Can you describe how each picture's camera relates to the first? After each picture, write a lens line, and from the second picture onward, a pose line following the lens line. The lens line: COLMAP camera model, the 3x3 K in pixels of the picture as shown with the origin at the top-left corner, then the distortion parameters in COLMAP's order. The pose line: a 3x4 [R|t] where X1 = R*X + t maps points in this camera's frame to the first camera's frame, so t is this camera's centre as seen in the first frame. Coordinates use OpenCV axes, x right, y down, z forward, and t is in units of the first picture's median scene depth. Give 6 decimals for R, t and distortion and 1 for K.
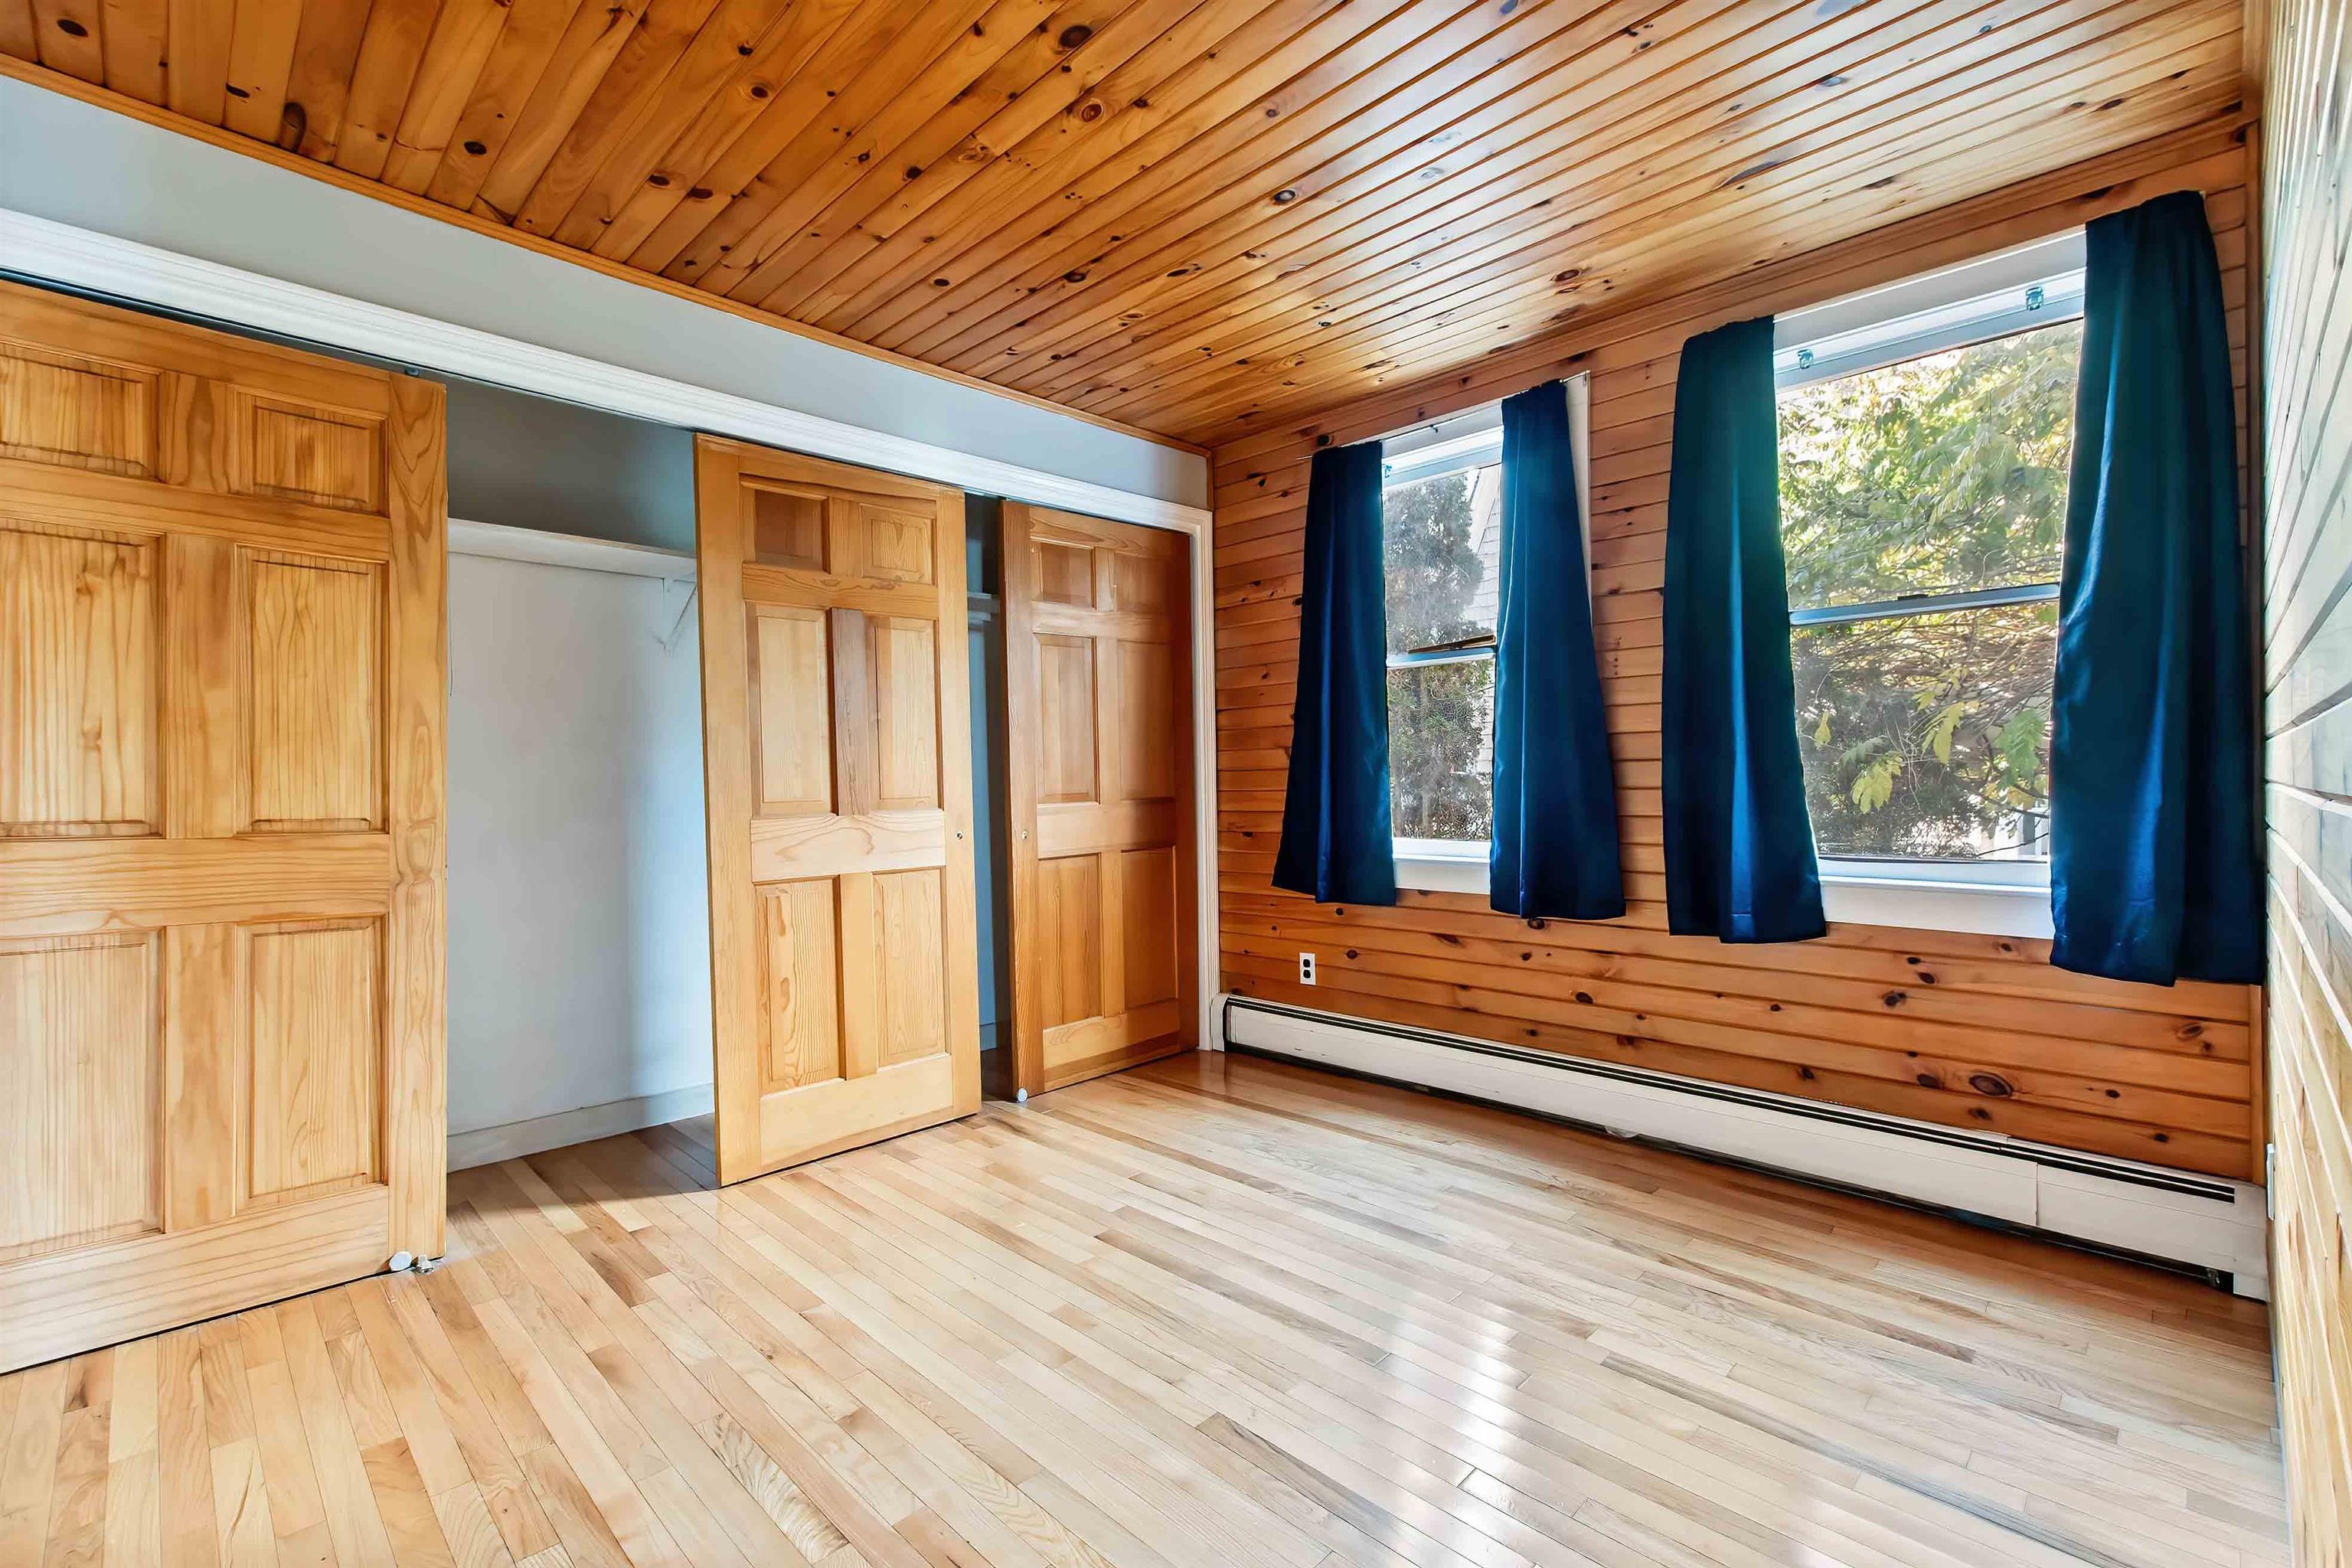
lens RADIAL K [[1019.4, 0, 1176.0], [0, 1019.4, 784.0], [0, 0, 1]] dist [-0.000541, -0.000448]
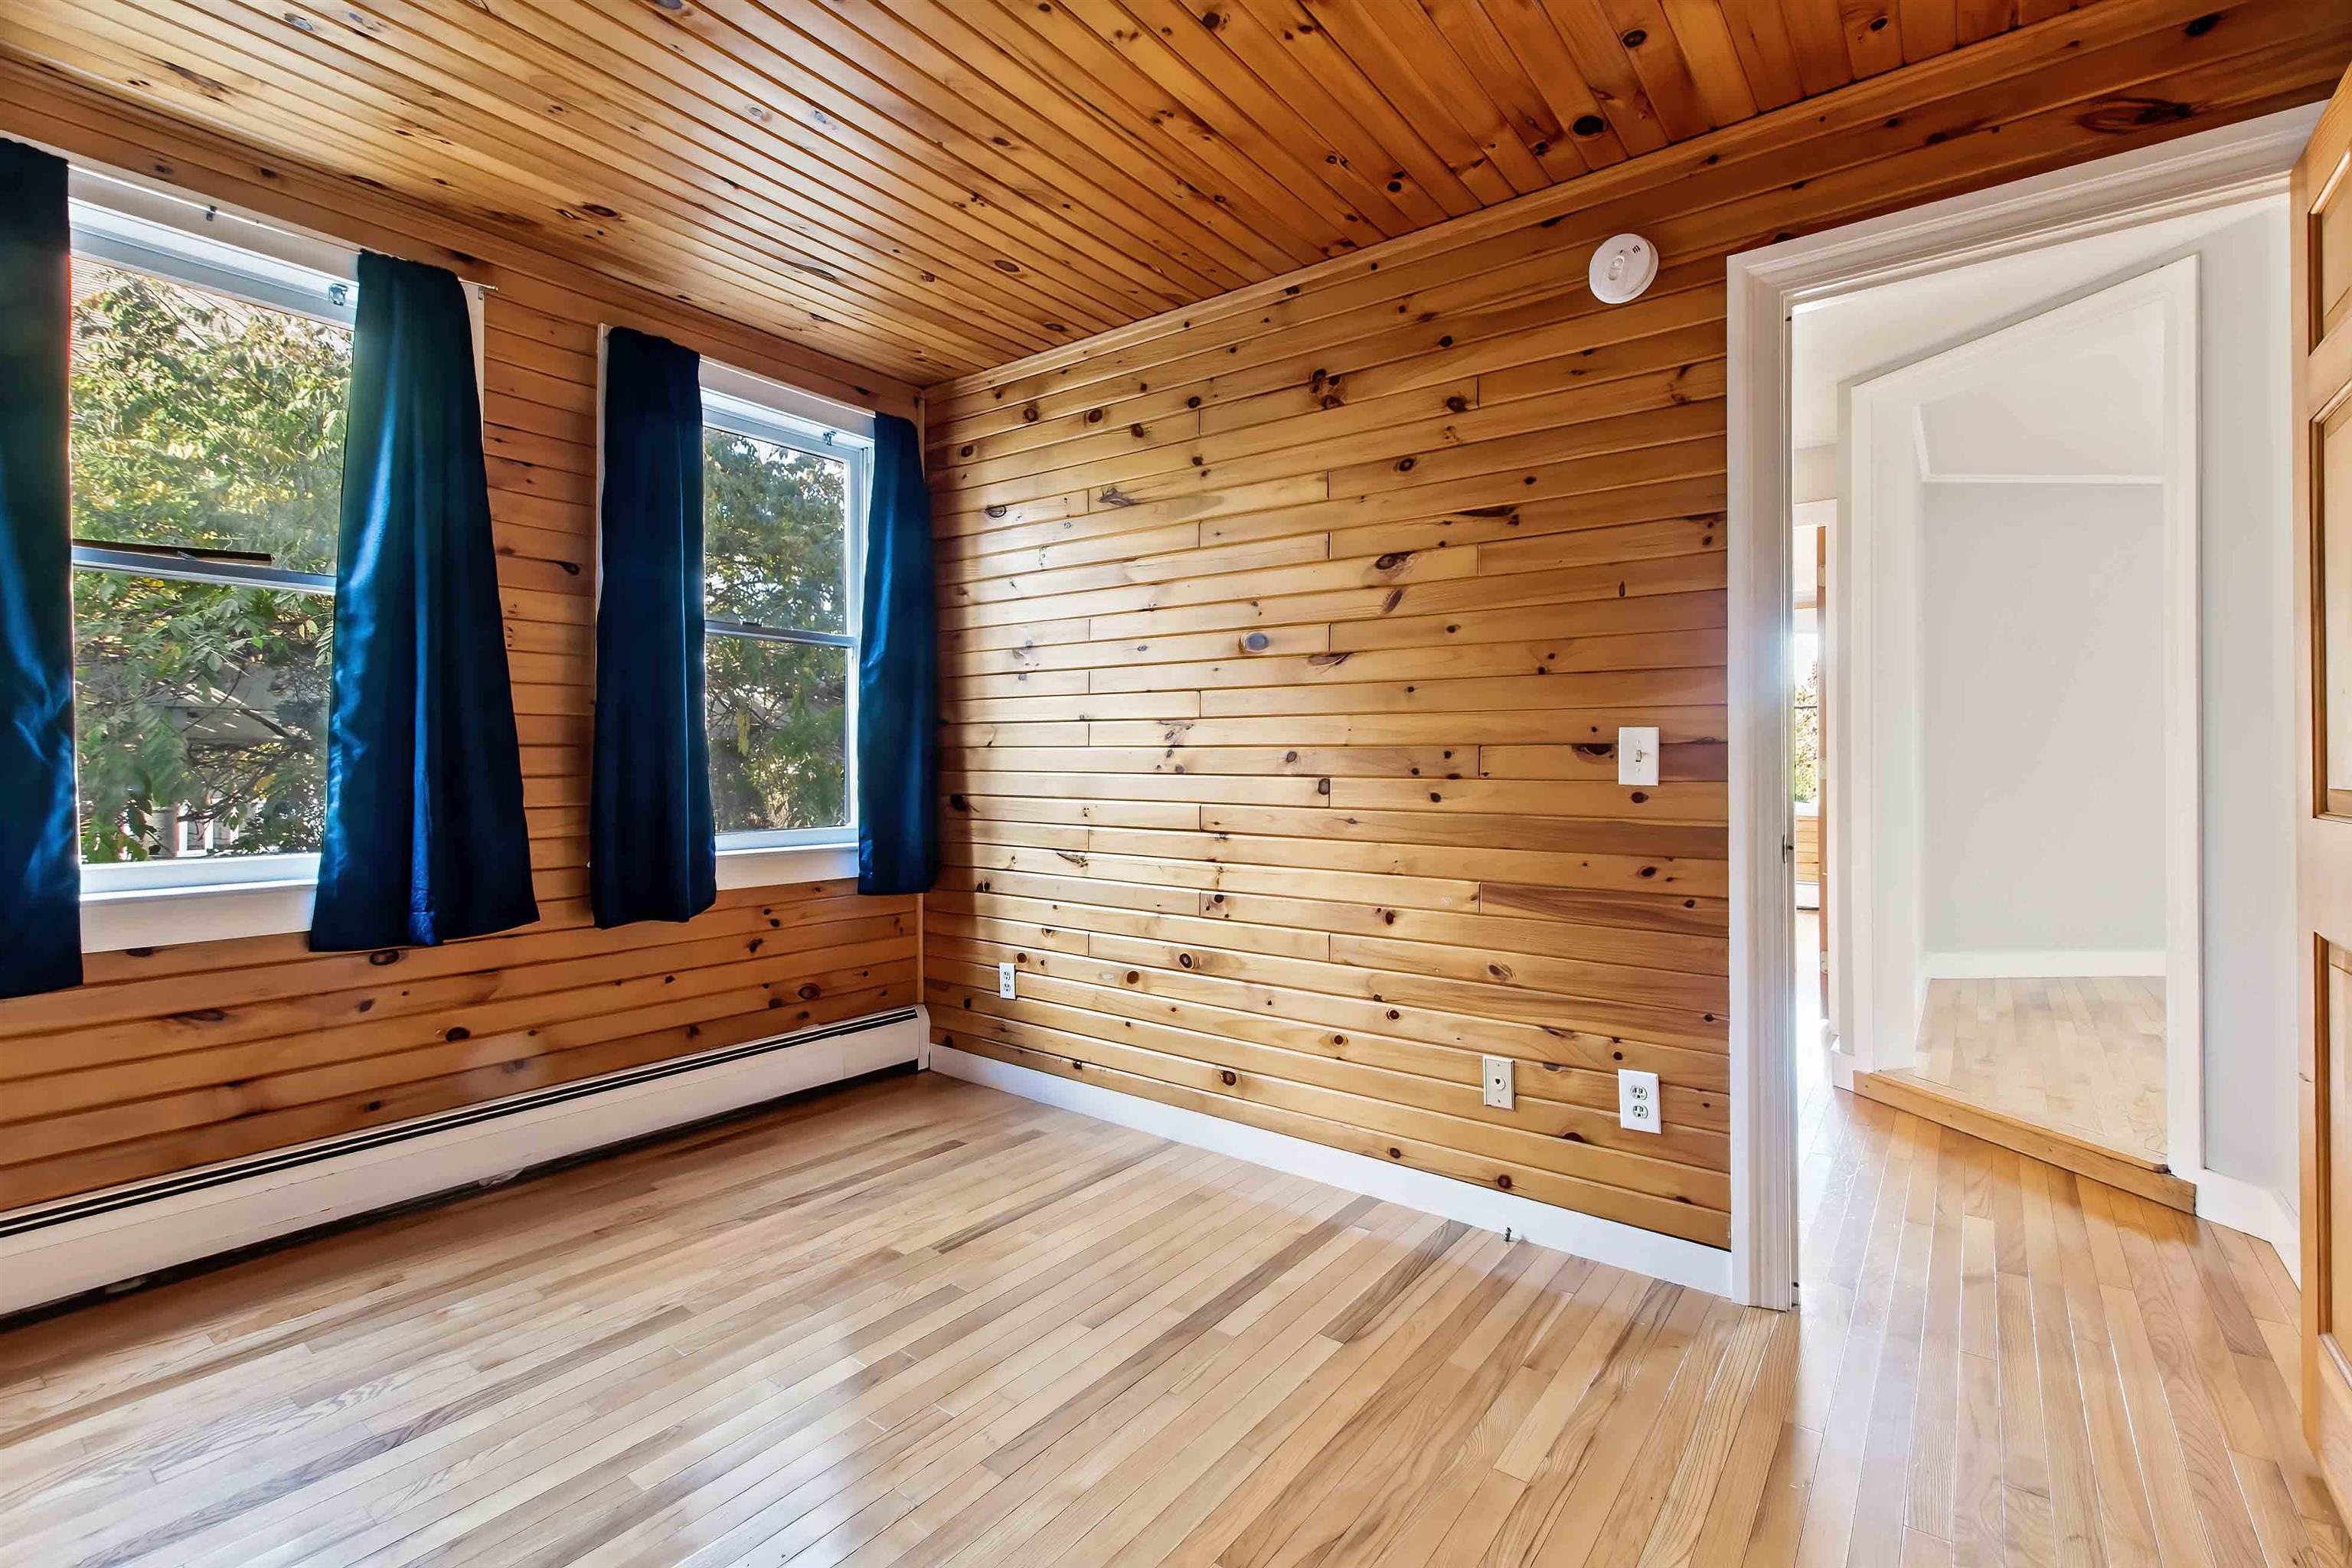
lens RADIAL K [[1048.2, 0, 1176.3], [0, 1048.2, 738.4], [0, 0, 1]] dist [0.003322, 0.000483]
pose [[-0.148015, 0.038093, 0.988251, -0.618024], [0.004427, 0.999273, -0.037855, 0.008884], [-0.988975, -0.001228, -0.148076, 0.651270]]
